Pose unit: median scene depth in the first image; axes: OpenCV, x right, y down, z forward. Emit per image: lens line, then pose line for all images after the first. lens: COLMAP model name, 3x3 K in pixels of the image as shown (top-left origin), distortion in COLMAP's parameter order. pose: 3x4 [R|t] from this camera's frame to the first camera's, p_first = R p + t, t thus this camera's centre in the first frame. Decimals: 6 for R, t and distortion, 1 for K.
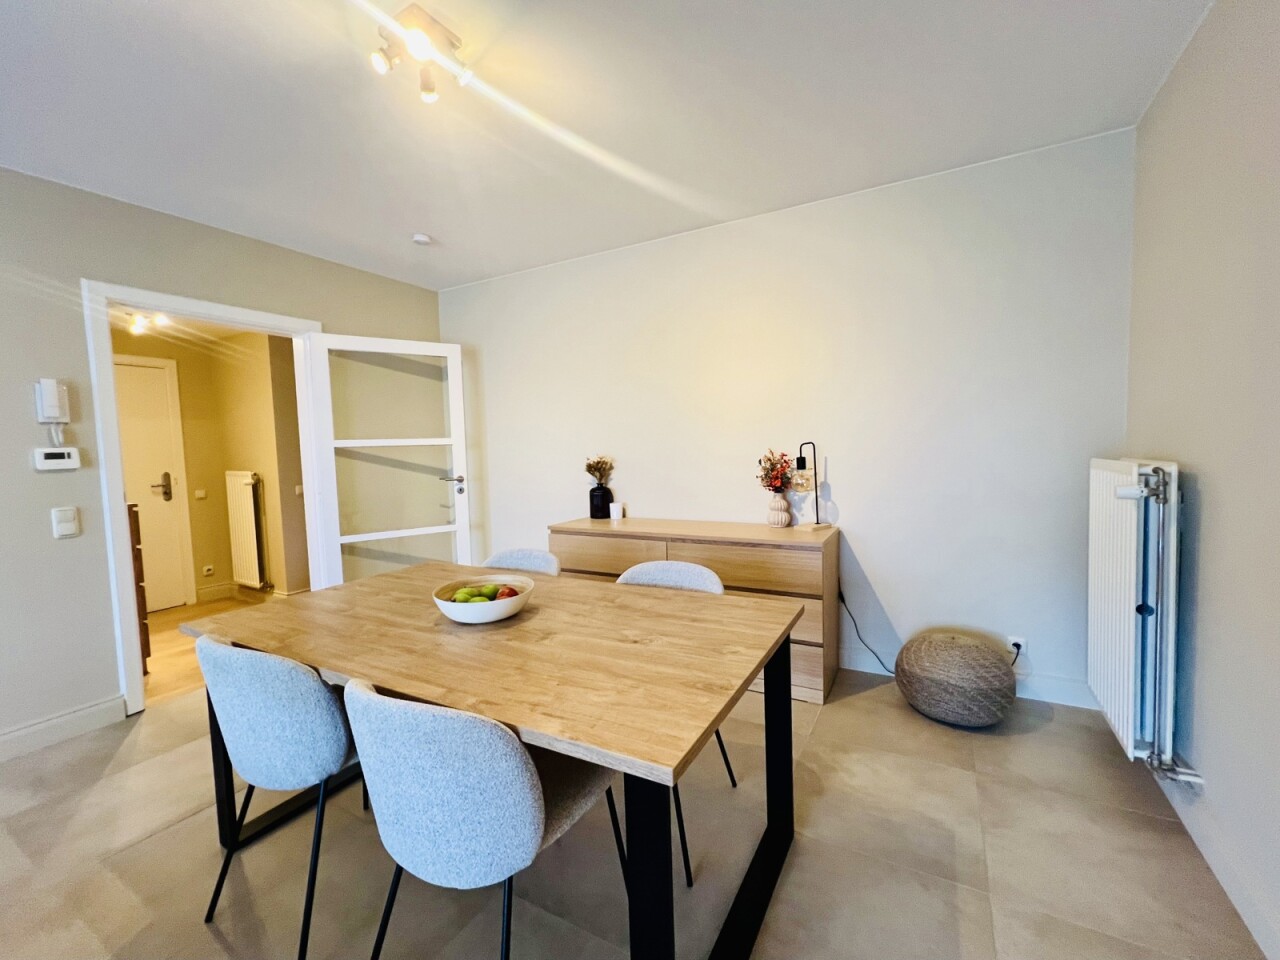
lens RADIAL K [[544.2, 0, 650.6], [0, 544.2, 474.1], [0, 0, 1]] dist [-0.000937, -0.000352]
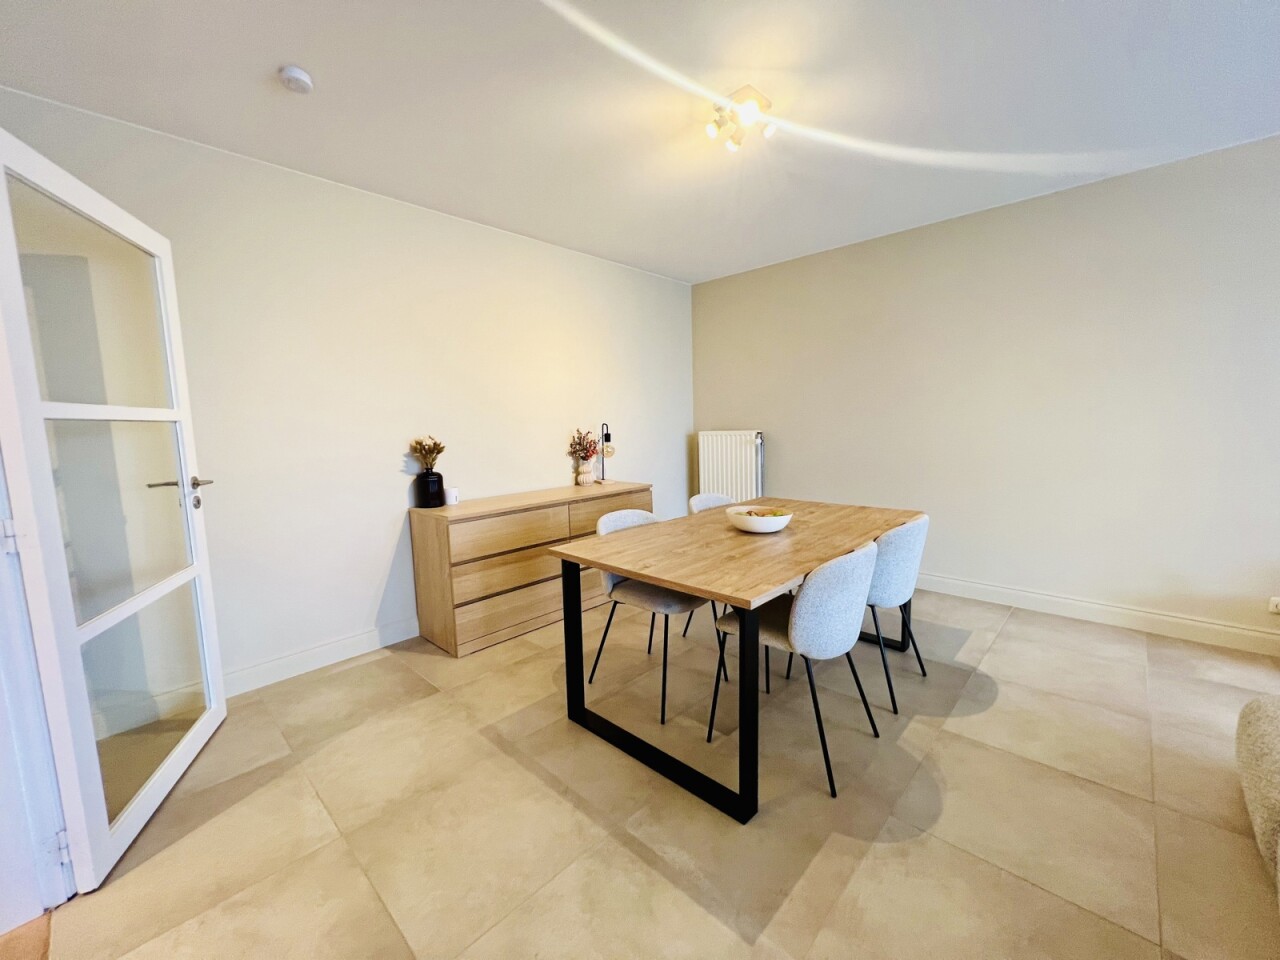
lens RADIAL K [[511.2, 0, 640.0], [0, 511.2, 480.0], [0, 0, 1]] dist [-0.002406, 0.000991]
pose [[0.247089, -0.085814, 0.965185, -0.997858], [0.069527, 0.995074, 0.070672, 0.001898], [-0.966495, 0.049644, 0.251839, 0.554486]]
